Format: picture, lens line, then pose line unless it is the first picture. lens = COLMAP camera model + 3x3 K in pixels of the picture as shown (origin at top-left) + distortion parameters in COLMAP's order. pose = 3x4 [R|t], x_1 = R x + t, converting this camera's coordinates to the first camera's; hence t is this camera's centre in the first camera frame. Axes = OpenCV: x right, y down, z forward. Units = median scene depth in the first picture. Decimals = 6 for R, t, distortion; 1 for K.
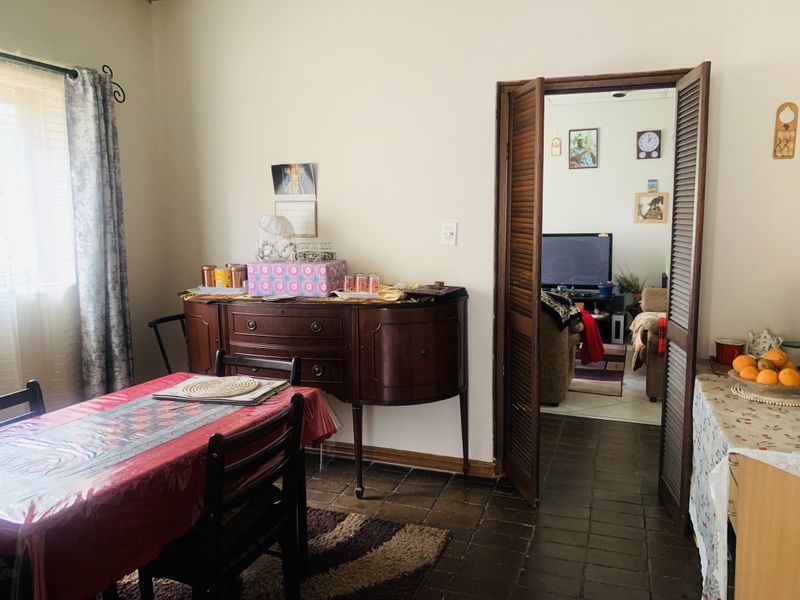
lens RADIAL K [[614.0, 0, 397.1], [0, 614.0, 285.6], [0, 0, 1]] dist [0.013024, -0.002331]
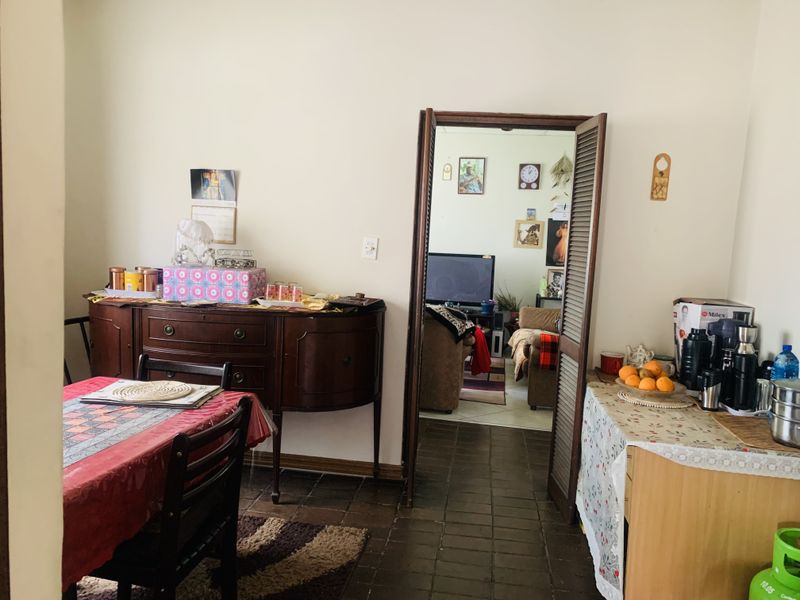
lens RADIAL K [[609.9, 0, 400.9], [0, 609.9, 292.1], [0, 0, 1]] dist [0.007480, -0.005836]
pose [[0.976327, 0.038702, 0.212808, -0.088603], [-0.036121, 0.999219, -0.016005, 0.006084], [-0.213261, 0.007939, 0.976963, -0.033512]]
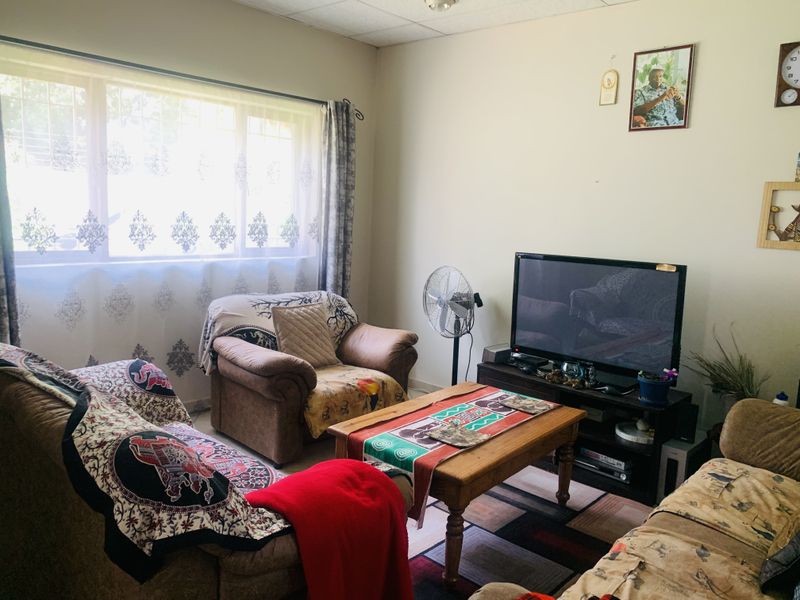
lens RADIAL K [[614.0, 0, 397.1], [0, 614.0, 285.6], [0, 0, 1]] dist [0.013024, -0.002331]
pose [[0.930423, 0.096287, -0.353613, 0.712465], [-0.095866, 0.995218, 0.018753, -0.132583], [0.353728, 0.016451, 0.935204, 1.124709]]
